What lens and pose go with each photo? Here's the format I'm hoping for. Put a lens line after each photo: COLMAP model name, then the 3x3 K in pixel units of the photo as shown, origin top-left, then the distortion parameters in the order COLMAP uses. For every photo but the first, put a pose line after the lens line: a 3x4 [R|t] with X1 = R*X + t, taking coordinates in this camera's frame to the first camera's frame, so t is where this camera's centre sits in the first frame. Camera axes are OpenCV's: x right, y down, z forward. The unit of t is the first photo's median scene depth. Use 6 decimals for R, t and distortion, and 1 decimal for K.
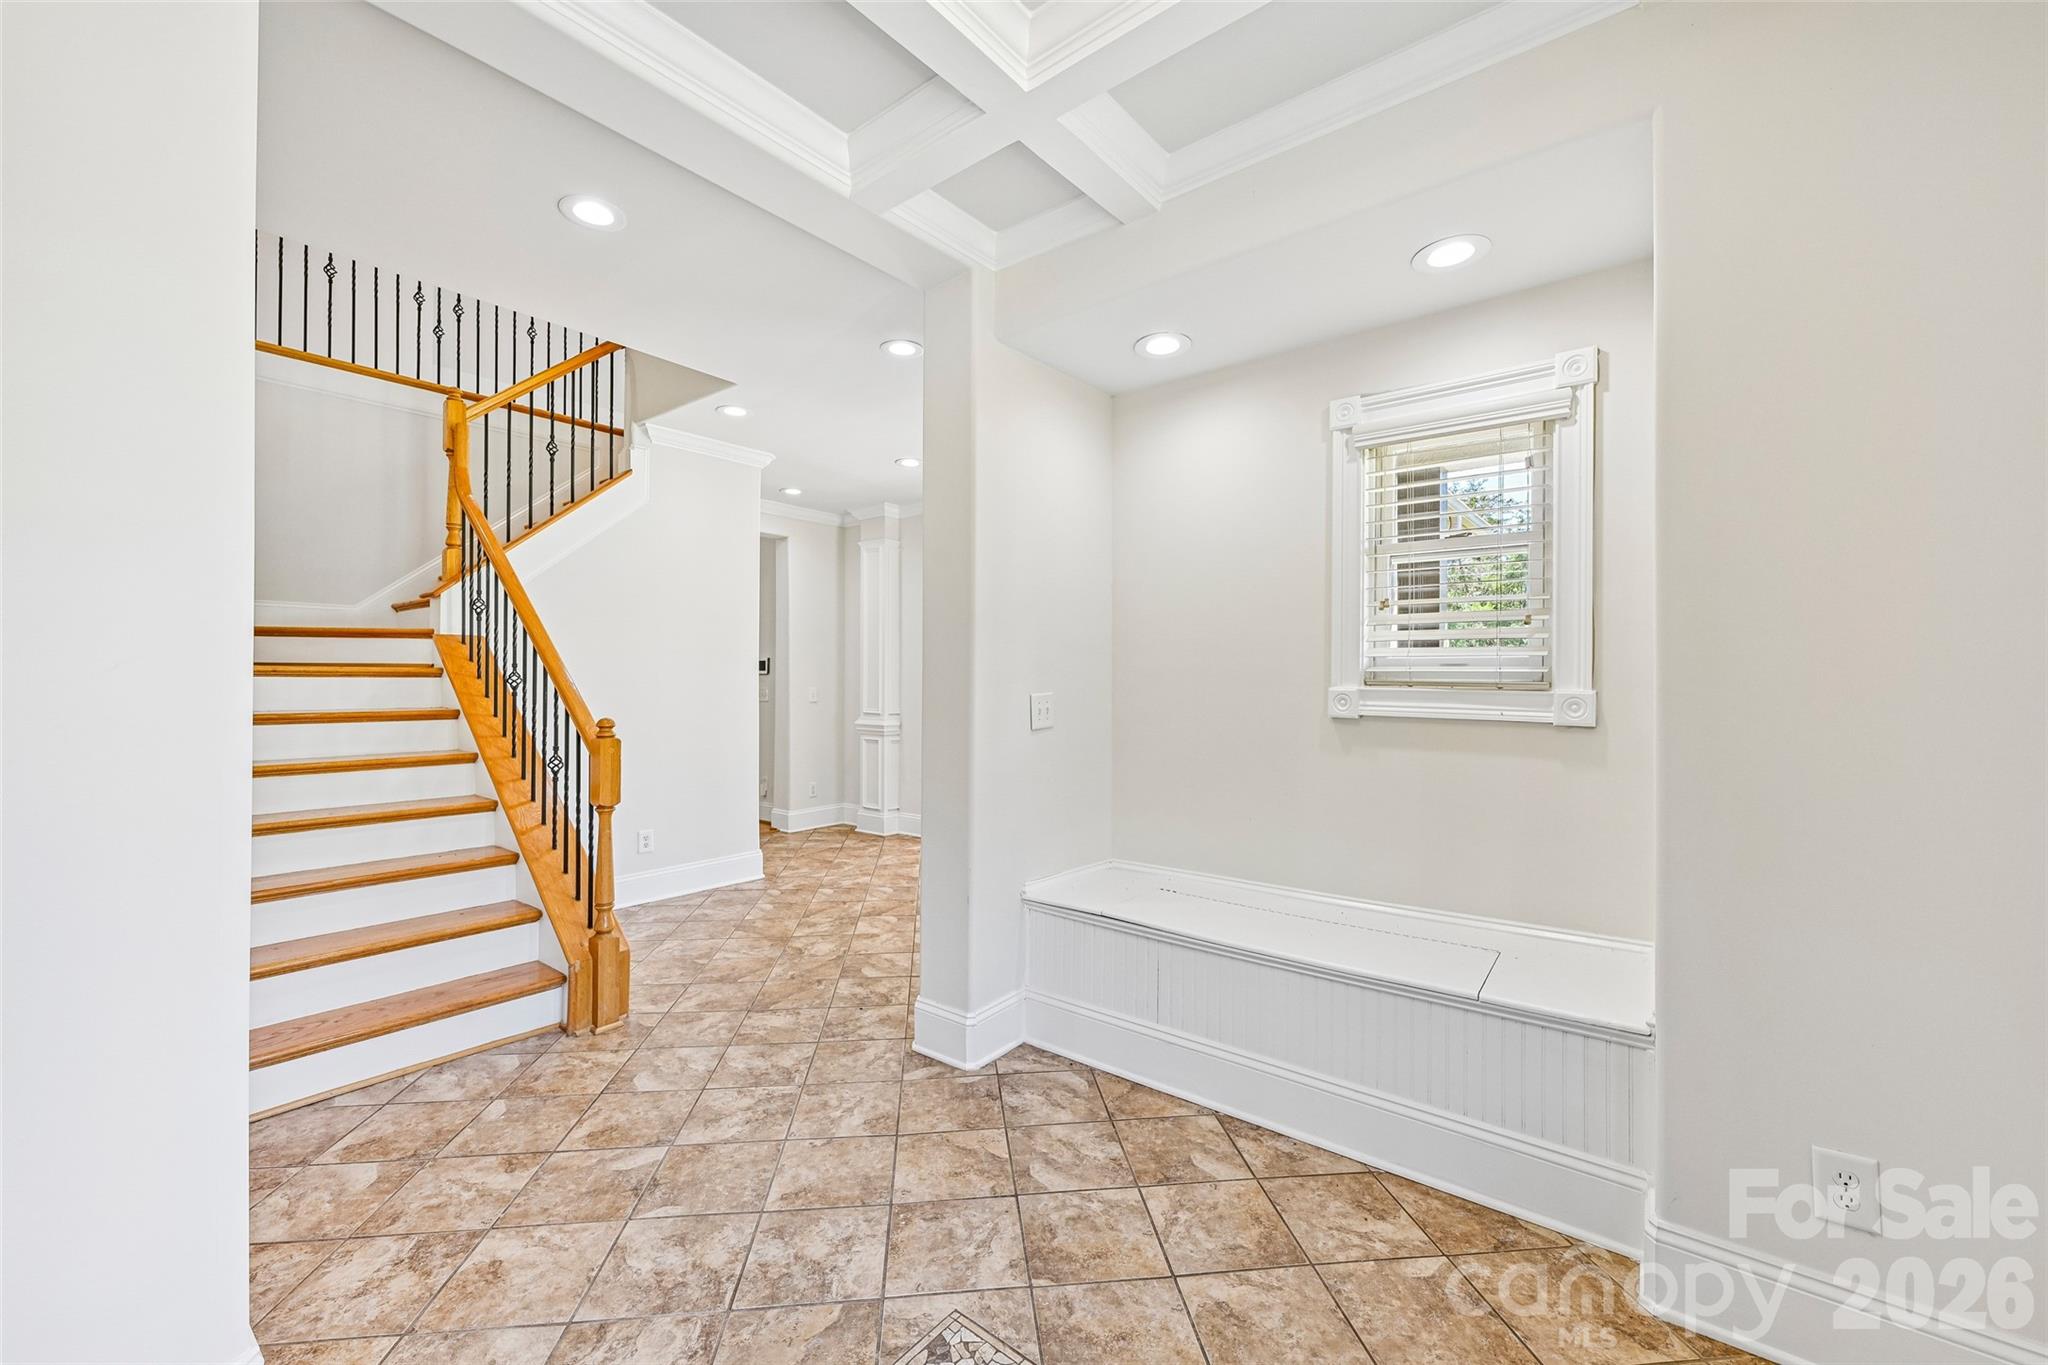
lens RADIAL K [[806.0, 0, 1021.3], [0, 806.0, 673.6], [0, 0, 1]] dist [0.003437, 0.000478]
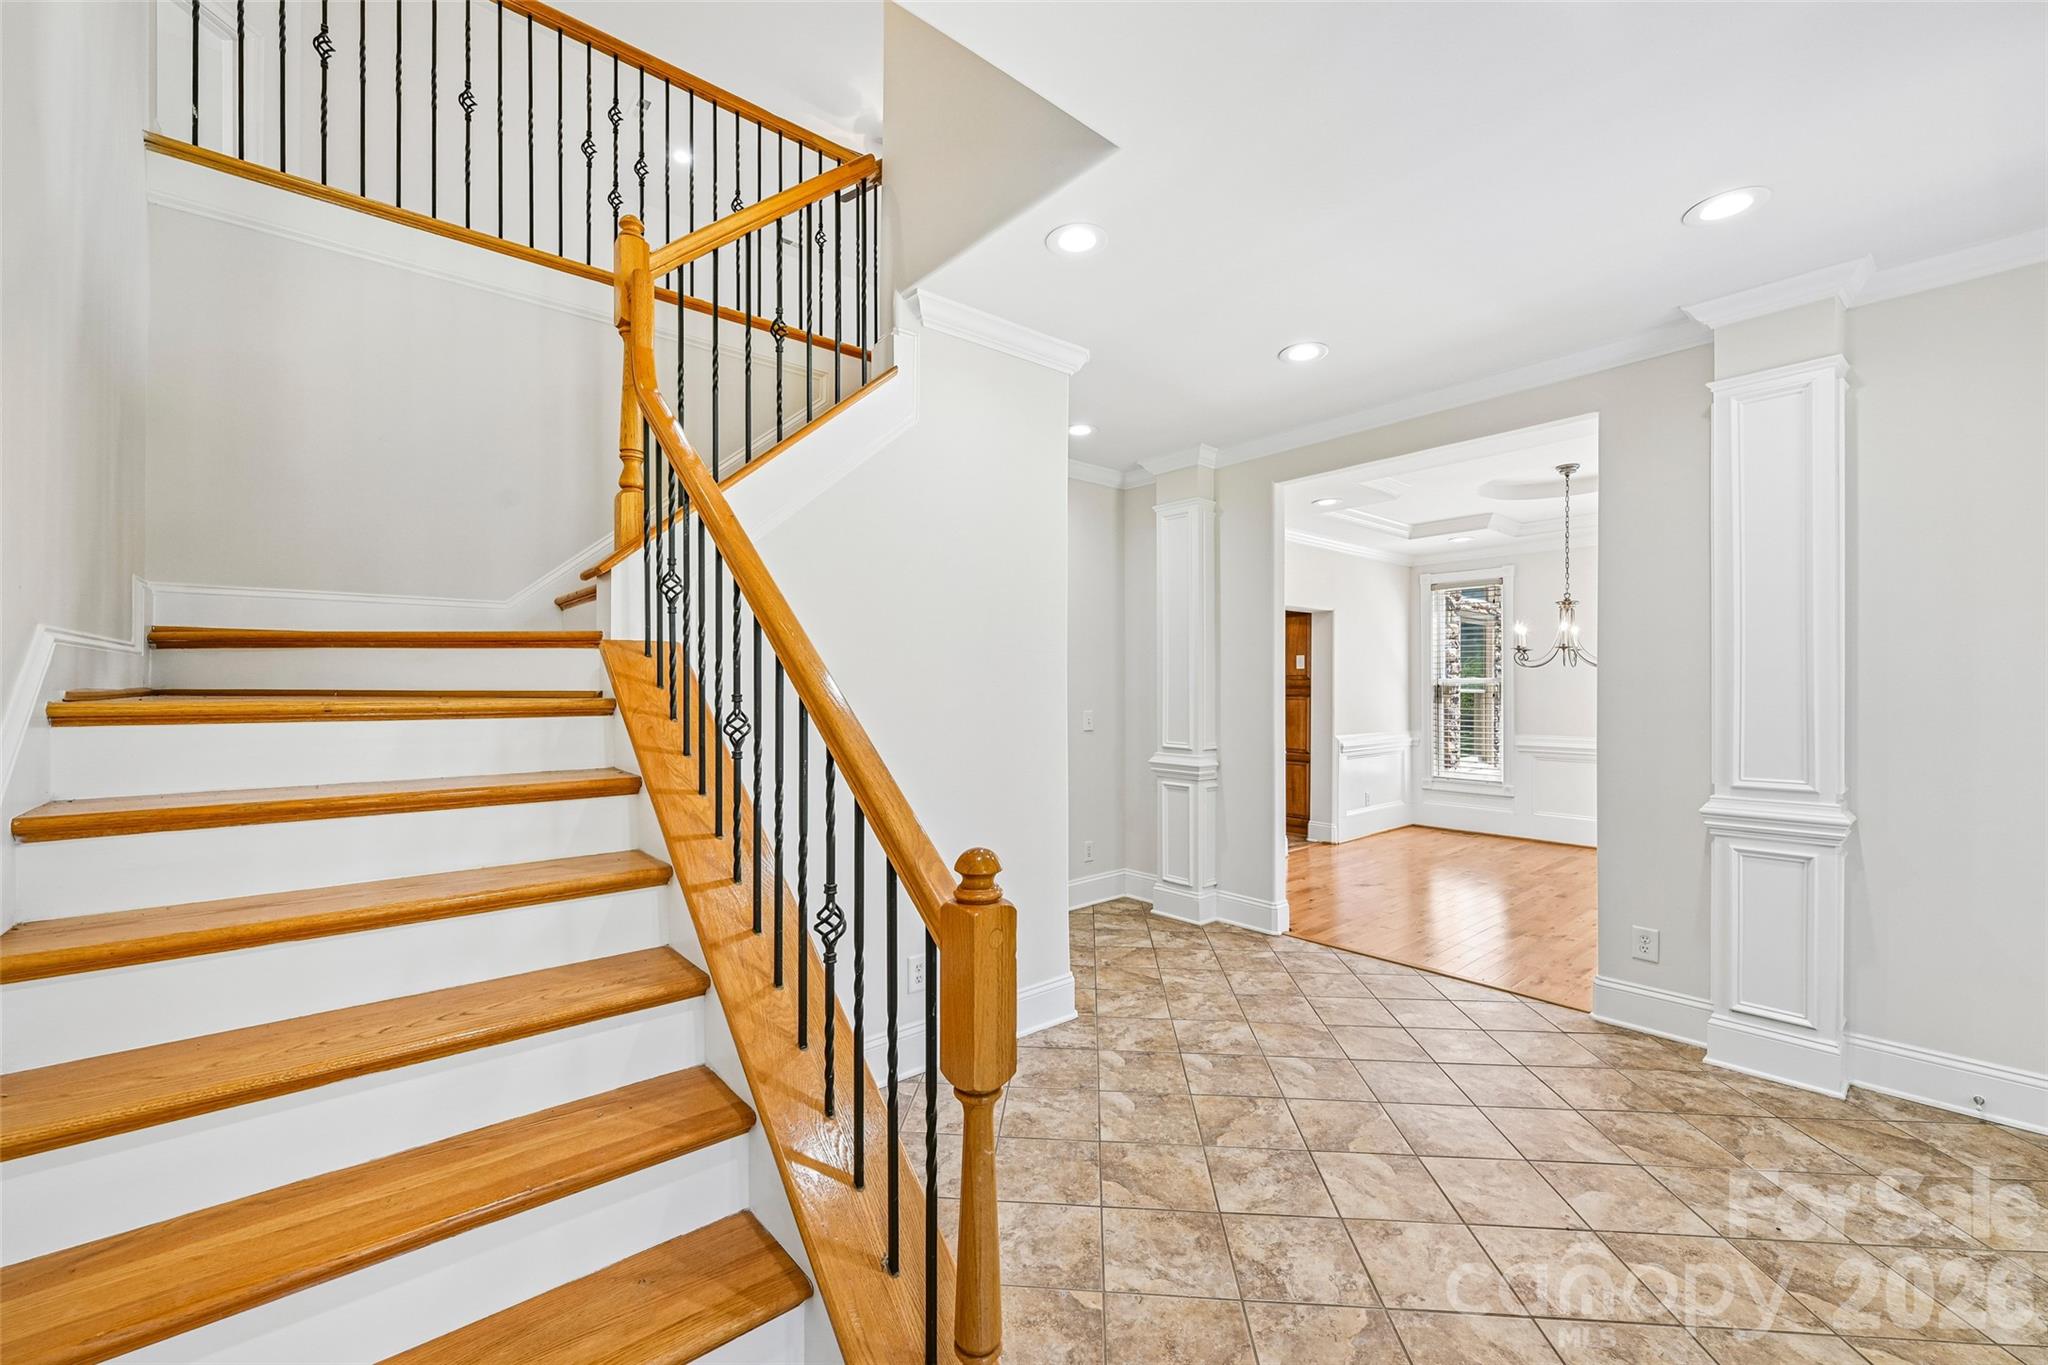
lens RADIAL K [[806.0, 0, 1019.5], [0, 806.0, 683.0], [0, 0, 1]] dist [0.003437, 0.000478]
pose [[0.982948, -0.005863, -0.183791, -0.331098], [0.006509, 0.999975, 0.002910, -0.017973], [0.183770, -0.004056, 0.982961, 0.492357]]
